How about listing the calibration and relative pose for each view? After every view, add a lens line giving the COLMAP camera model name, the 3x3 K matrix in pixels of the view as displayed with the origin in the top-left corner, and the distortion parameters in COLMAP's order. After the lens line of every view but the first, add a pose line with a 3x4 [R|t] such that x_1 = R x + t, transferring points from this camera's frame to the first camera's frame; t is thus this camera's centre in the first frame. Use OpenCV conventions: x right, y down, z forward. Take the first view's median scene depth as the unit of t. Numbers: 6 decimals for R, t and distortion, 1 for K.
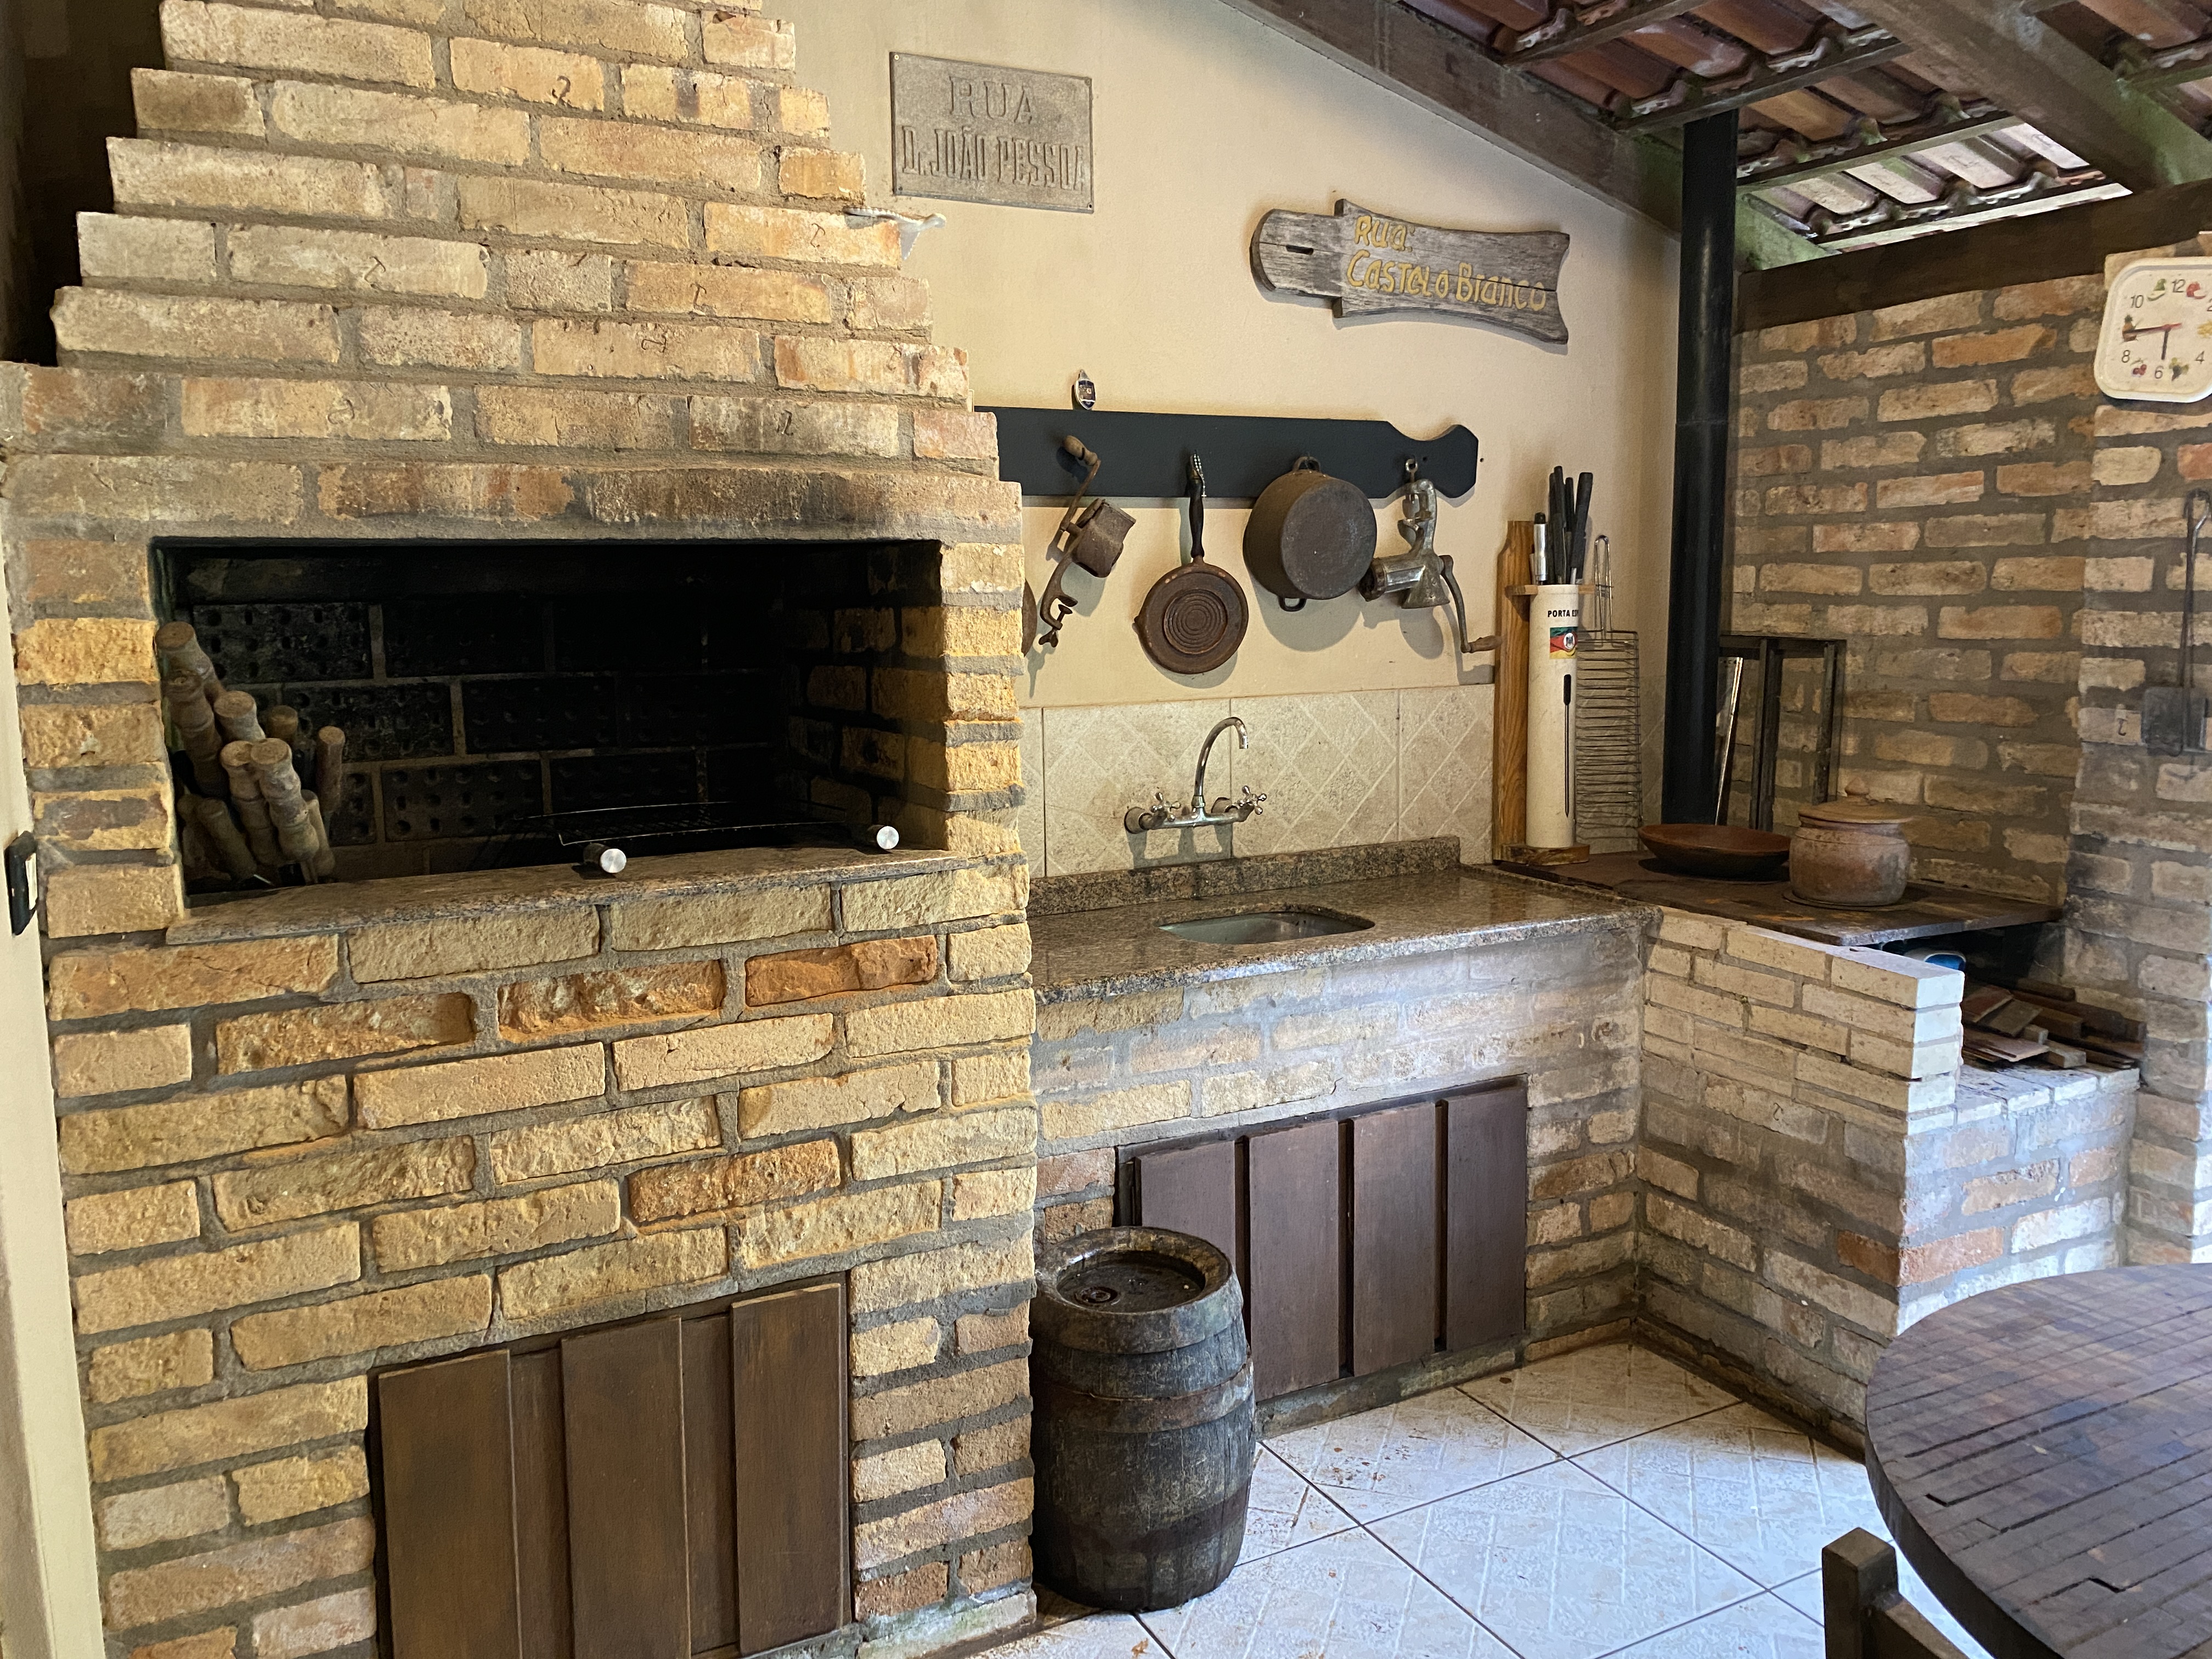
lens RADIAL K [[1679.2, 0, 1106.7], [0, 1679.2, 811.1], [0, 0, 1]] dist [0.014661, -0.001935]
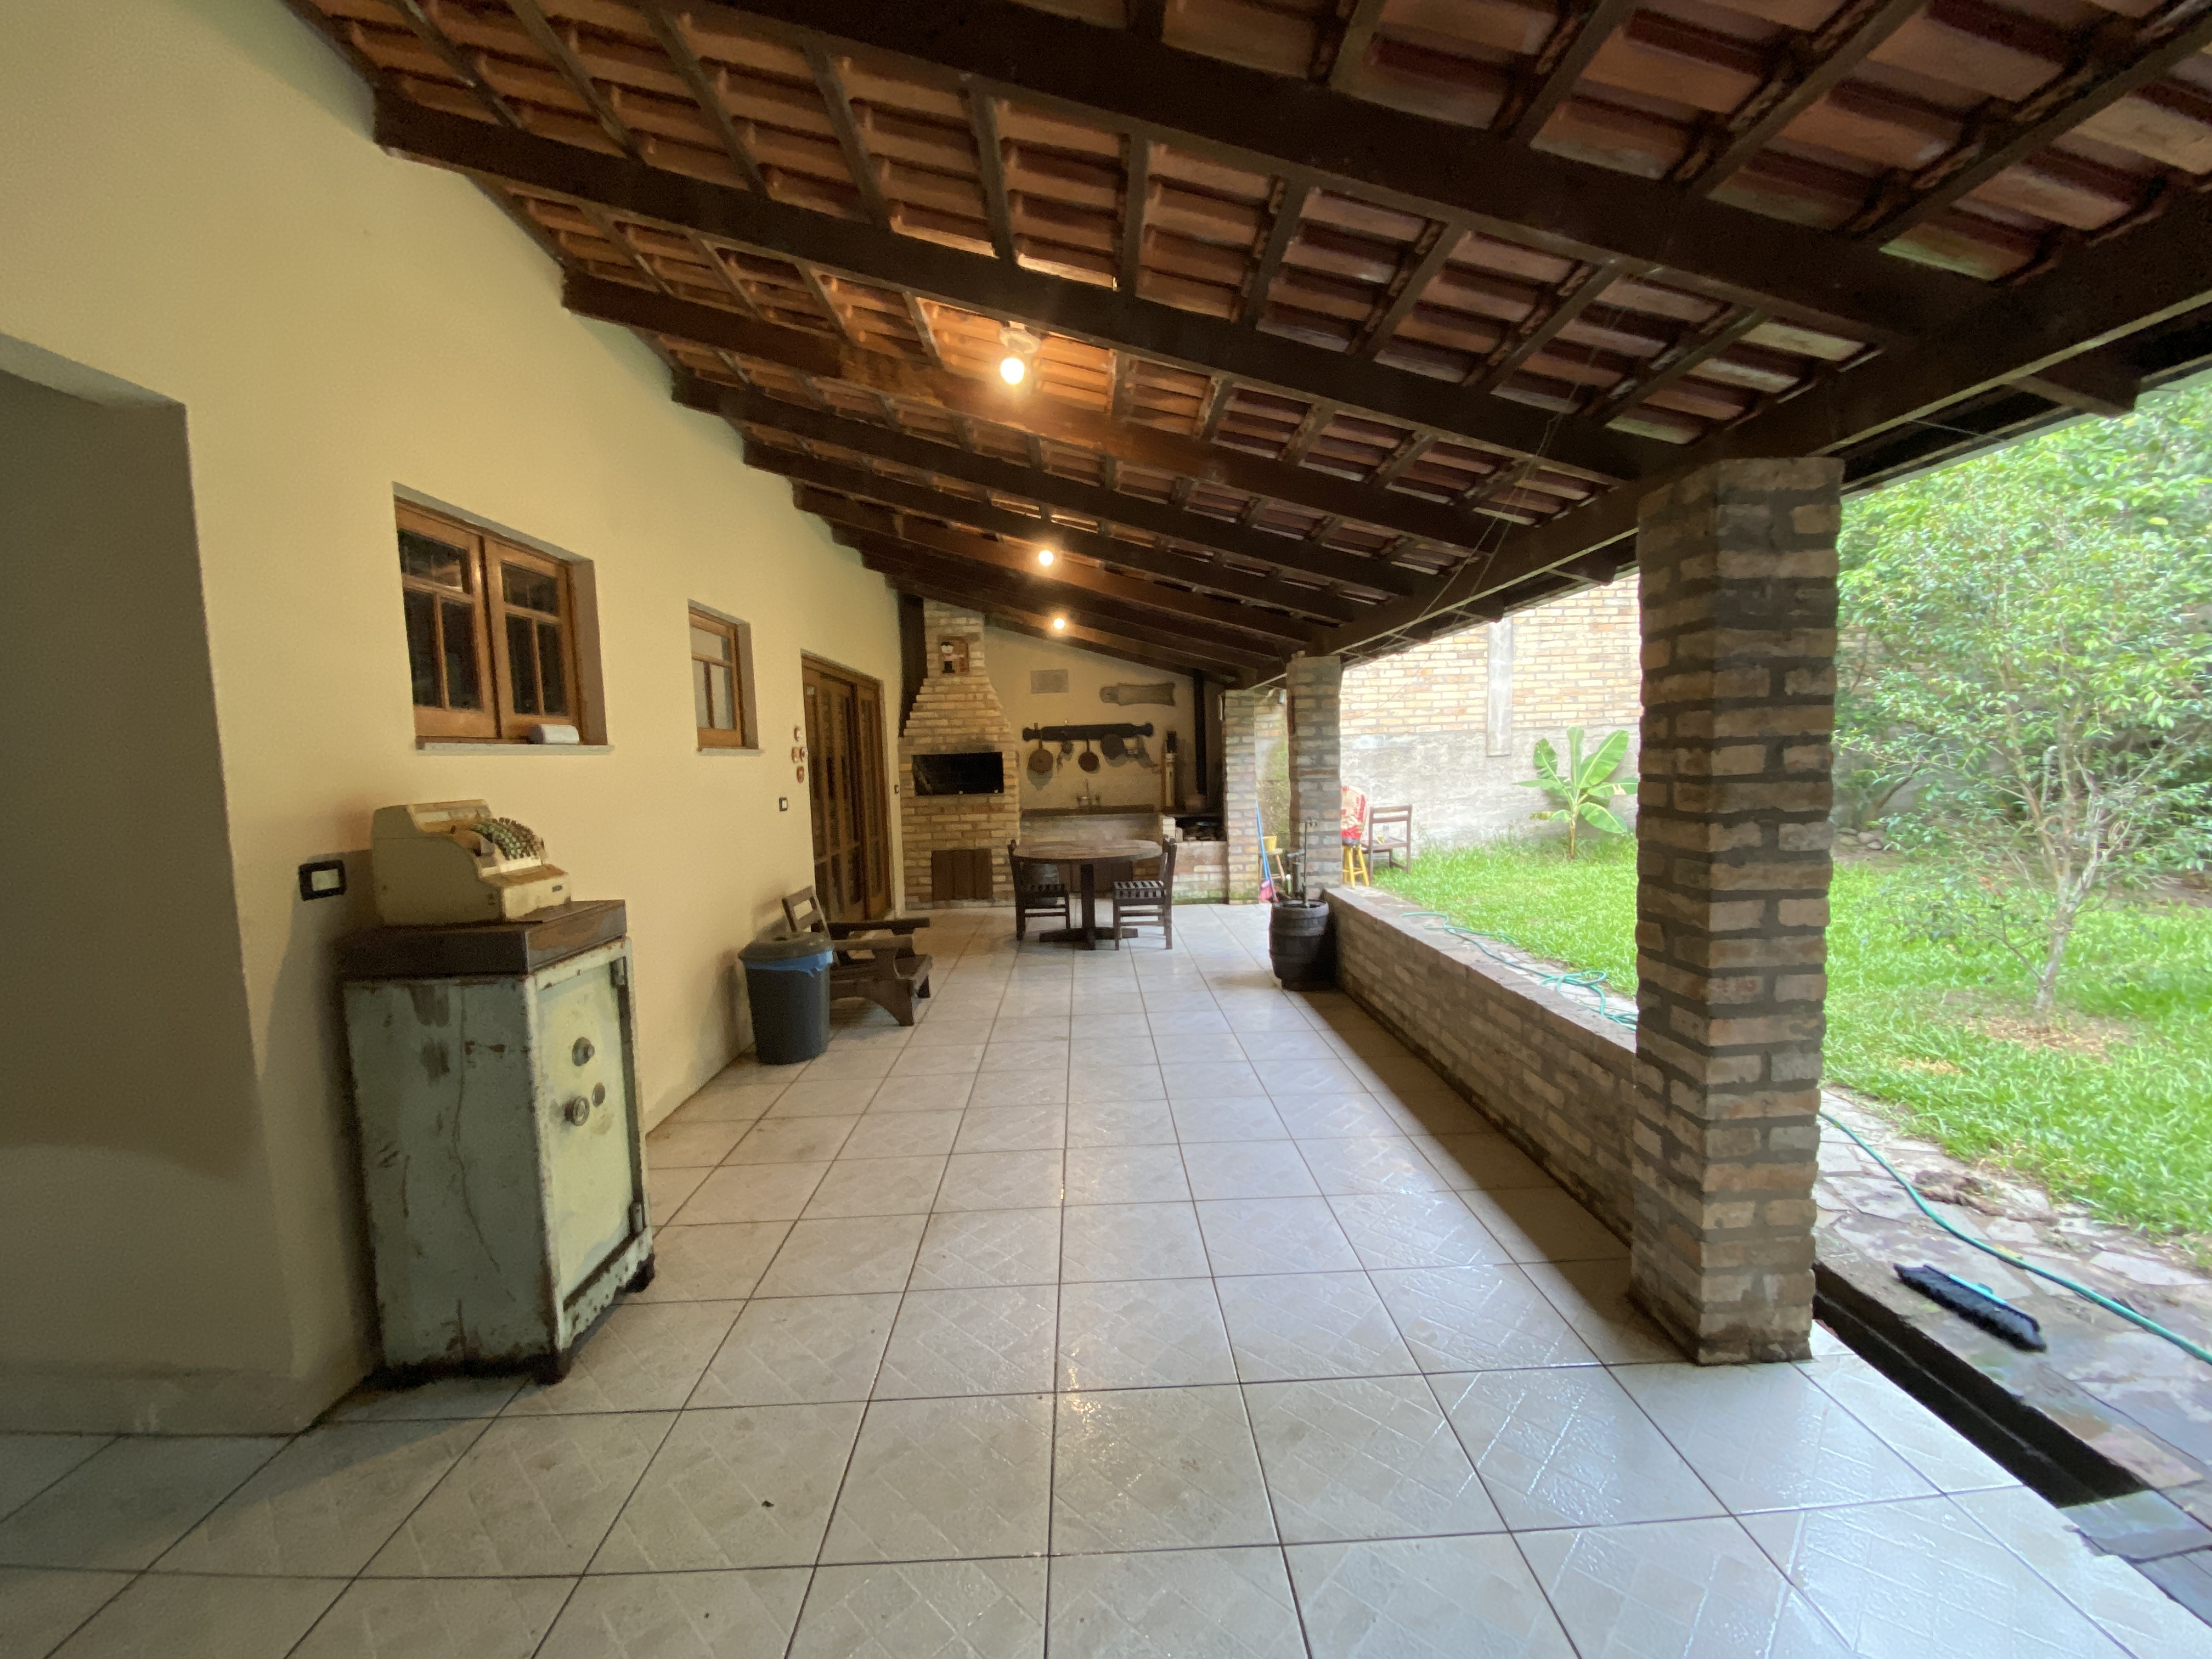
lens RADIAL K [[904.6, 0, 1107.0], [0, 904.6, 838.4], [0, 0, 1]] dist [0.030130, -0.000111]
pose [[0.903691, 0.021182, -0.427660, 2.081697], [-0.035422, 0.999051, -0.025365, 0.315772], [0.426717, 0.038071, 0.903584, -2.477890]]
